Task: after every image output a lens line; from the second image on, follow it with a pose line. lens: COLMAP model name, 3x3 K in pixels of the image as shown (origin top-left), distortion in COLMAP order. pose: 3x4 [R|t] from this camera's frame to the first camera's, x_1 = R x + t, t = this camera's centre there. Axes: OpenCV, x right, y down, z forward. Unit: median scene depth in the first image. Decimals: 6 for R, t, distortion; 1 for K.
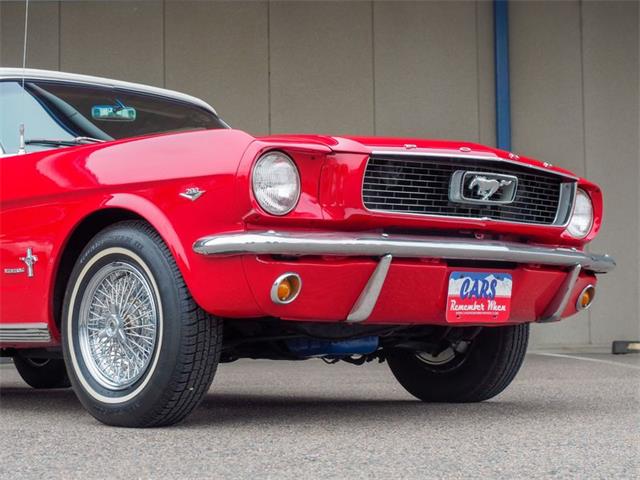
lens RADIAL K [[1402.5, 0, 320.0], [0, 1402.5, 240.0], [0, 0, 1]] dist [0.000801, -0.216461]
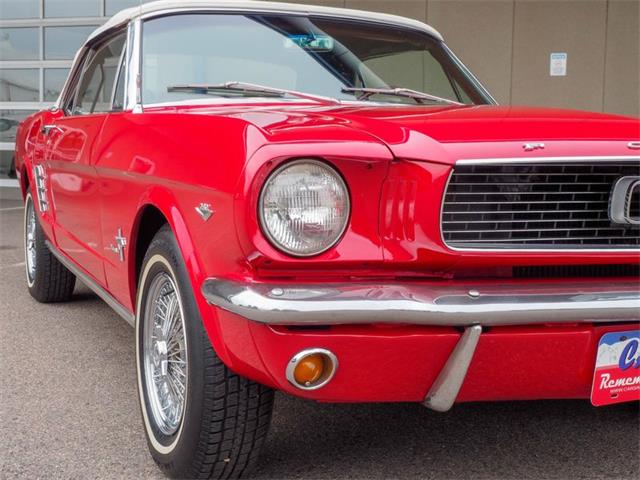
lens RADIAL K [[980.3, 0, 320.0], [0, 980.3, 240.0], [0, 0, 1]] dist [0.006202, 0.081283]
pose [[0.932111, 0.065381, -0.356223, 0.129019], [-0.006013, 0.986229, 0.165277, -0.093538], [0.362124, -0.151914, 0.919668, 0.532568]]
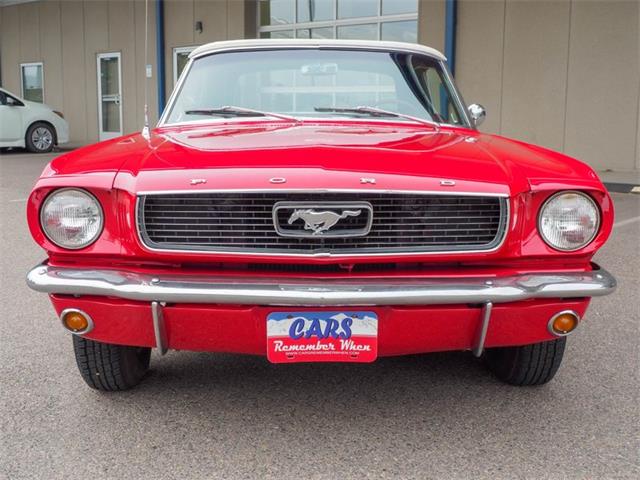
lens RADIAL K [[830.4, 0, 320.0], [0, 830.4, 240.0], [0, 0, 1]] dist [0.010291, 0.024249]
pose [[0.724421, 0.125534, -0.677831, 0.473117], [0.036951, 0.974795, 0.220022, -0.139973], [0.688366, -0.184435, 0.701524, 0.641649]]
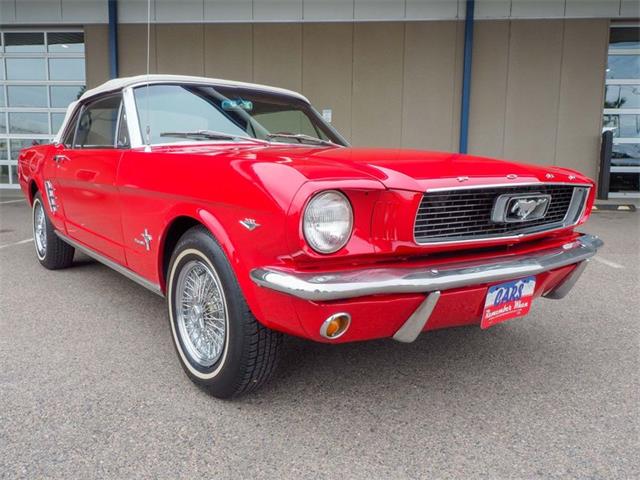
lens RADIAL K [[534.6, 0, 320.0], [0, 534.6, 240.0], [0, 0, 1]] dist [0.008585, 0.003481]
pose [[0.994751, 0.039059, -0.094581, -0.000703], [-0.017507, 0.975619, 0.218770, -0.102590], [0.100820, -0.215966, 0.971182, 0.576323]]
